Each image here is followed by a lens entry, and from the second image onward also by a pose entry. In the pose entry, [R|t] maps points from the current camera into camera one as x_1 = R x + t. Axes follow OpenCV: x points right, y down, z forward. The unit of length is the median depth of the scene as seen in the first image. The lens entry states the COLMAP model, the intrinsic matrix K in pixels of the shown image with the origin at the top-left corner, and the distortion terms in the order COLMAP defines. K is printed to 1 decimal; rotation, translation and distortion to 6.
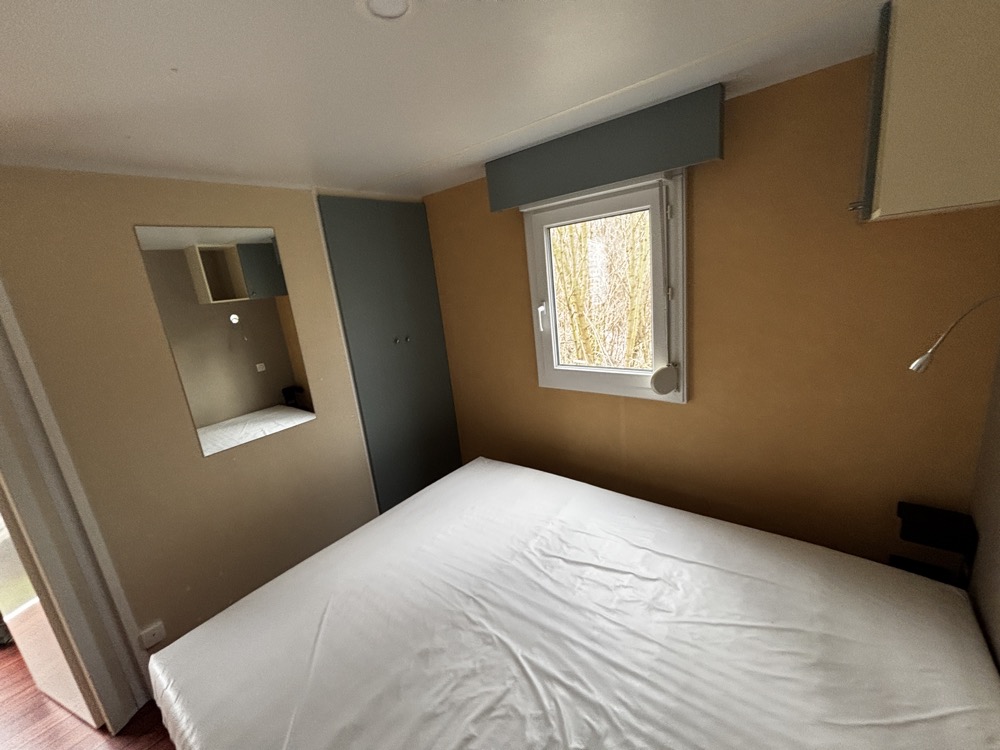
lens RADIAL K [[404.8, 0, 502.2], [0, 404.8, 372.8], [0, 0, 1]] dist [0.002123, 0.000031]
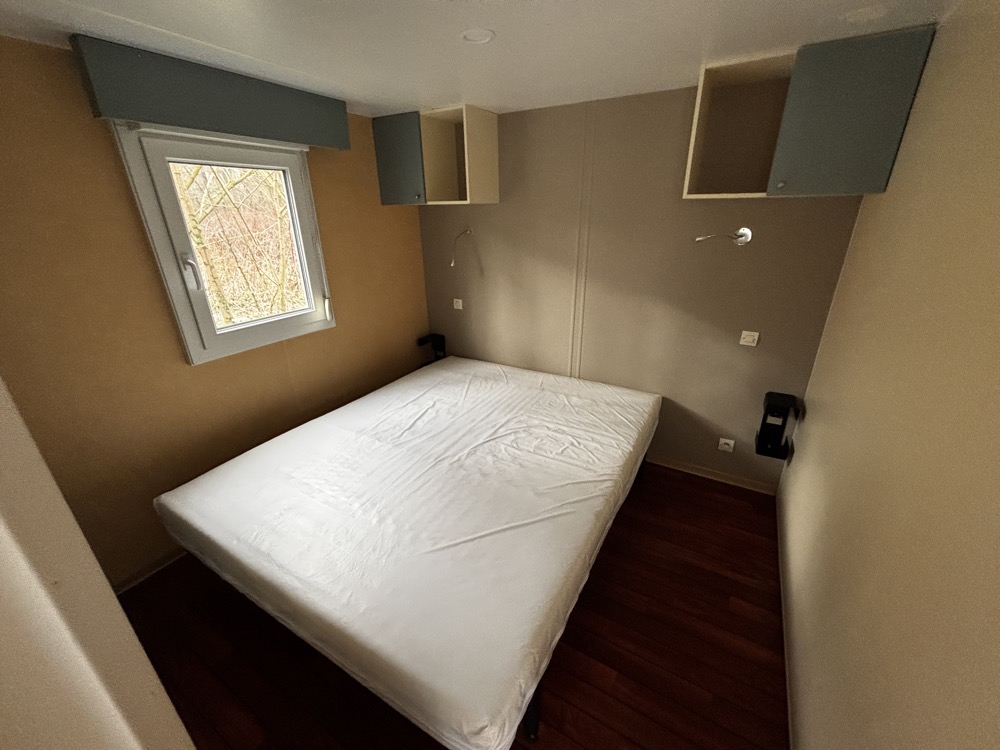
lens RADIAL K [[404.8, 0, 502.2], [0, 404.8, 372.8], [0, 0, 1]] dist [0.002123, 0.000031]
pose [[-0.142558, -0.267496, 0.952955, -1.441268], [0.268186, 0.916334, 0.297336, -0.053166], [-0.952761, 0.297957, -0.058892, 0.884533]]
